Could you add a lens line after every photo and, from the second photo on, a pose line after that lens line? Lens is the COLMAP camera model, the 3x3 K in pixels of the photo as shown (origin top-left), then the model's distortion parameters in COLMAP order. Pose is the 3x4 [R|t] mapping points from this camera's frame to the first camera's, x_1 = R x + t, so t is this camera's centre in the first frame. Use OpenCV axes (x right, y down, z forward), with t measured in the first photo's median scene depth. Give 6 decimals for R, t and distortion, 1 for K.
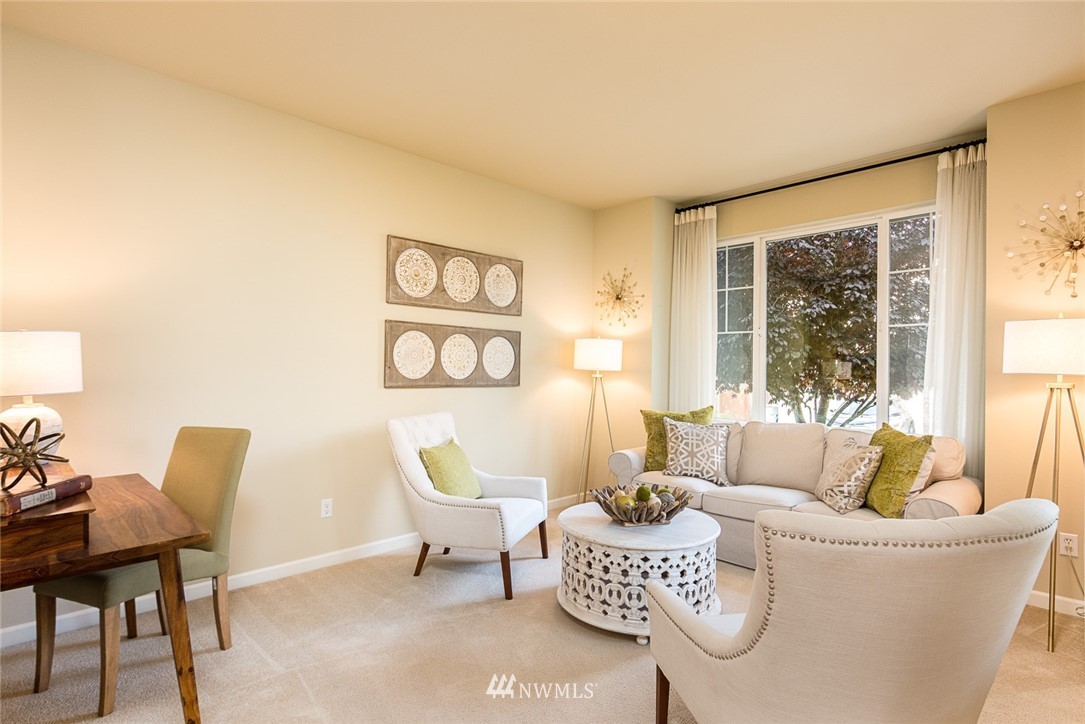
lens RADIAL K [[547.0, 0, 541.6], [0, 547.0, 363.4], [0, 0, 1]] dist [0.001144, 0.000490]
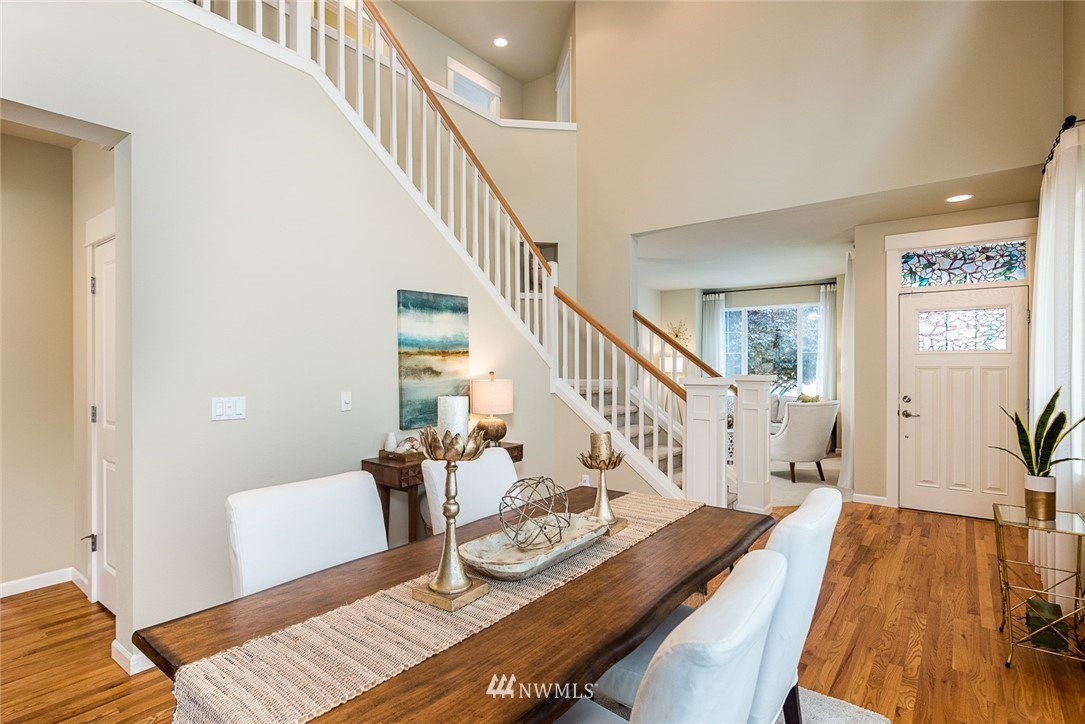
lens RADIAL K [[547.0, 0, 543.1], [0, 547.0, 364.9], [0, 0, 1]] dist [0.001144, 0.000490]
pose [[0.988408, -0.006456, 0.151687, -0.743871], [0.005370, 0.999957, 0.007567, -0.035218], [-0.151729, -0.006665, 0.988400, -1.048071]]
